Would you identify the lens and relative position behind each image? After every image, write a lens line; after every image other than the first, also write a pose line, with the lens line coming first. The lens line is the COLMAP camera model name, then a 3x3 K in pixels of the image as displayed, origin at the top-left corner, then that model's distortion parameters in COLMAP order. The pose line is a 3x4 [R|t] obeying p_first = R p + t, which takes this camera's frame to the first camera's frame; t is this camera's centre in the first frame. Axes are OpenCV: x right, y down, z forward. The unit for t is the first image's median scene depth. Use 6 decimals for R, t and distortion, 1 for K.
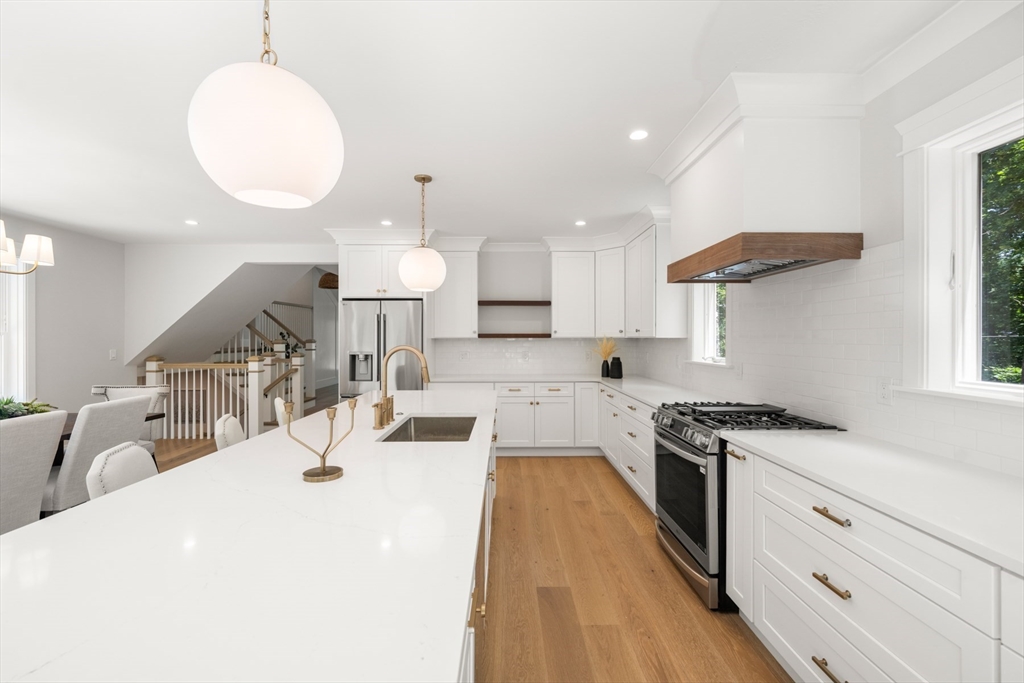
lens RADIAL K [[416.1, 0, 509.6], [0, 416.1, 340.2], [0, 0, 1]] dist [-0.000735, -0.000021]
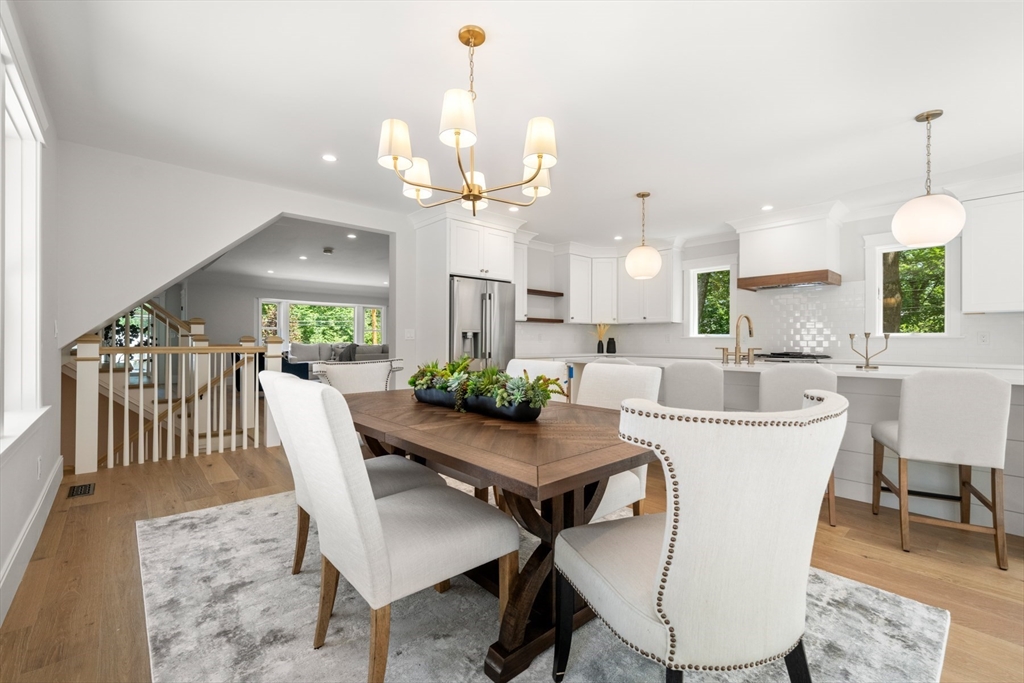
lens RADIAL K [[431.2, 0, 514.5], [0, 431.2, 342.4], [0, 0, 1]] dist [0.002411, -0.001541]
pose [[0.759033, 0.000719, 0.651052, -0.886236], [-0.001152, 0.999999, 0.000238, 0.054445], [-0.651051, -0.000930, 0.759033, 0.129791]]
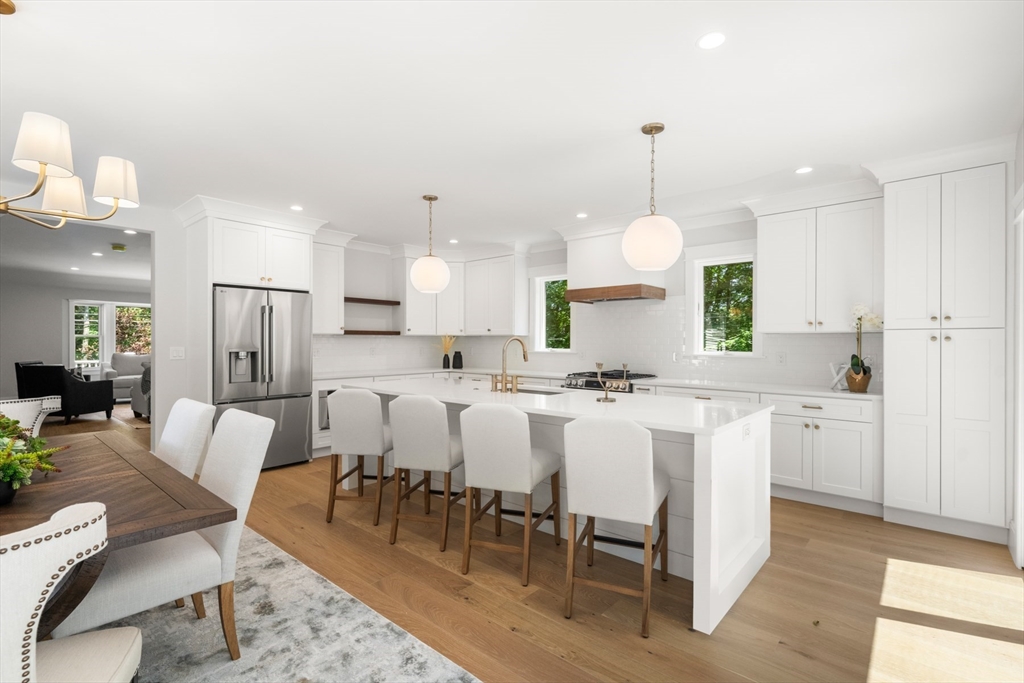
lens RADIAL K [[469.6, 0, 507.1], [0, 469.6, 344.3], [0, 0, 1]] dist [0.002034, 0.001098]
pose [[0.679840, -0.002417, 0.733356, -0.646693], [0.000649, 0.999996, 0.002694, 0.015878], [-0.733360, -0.001356, 0.679839, -0.048223]]
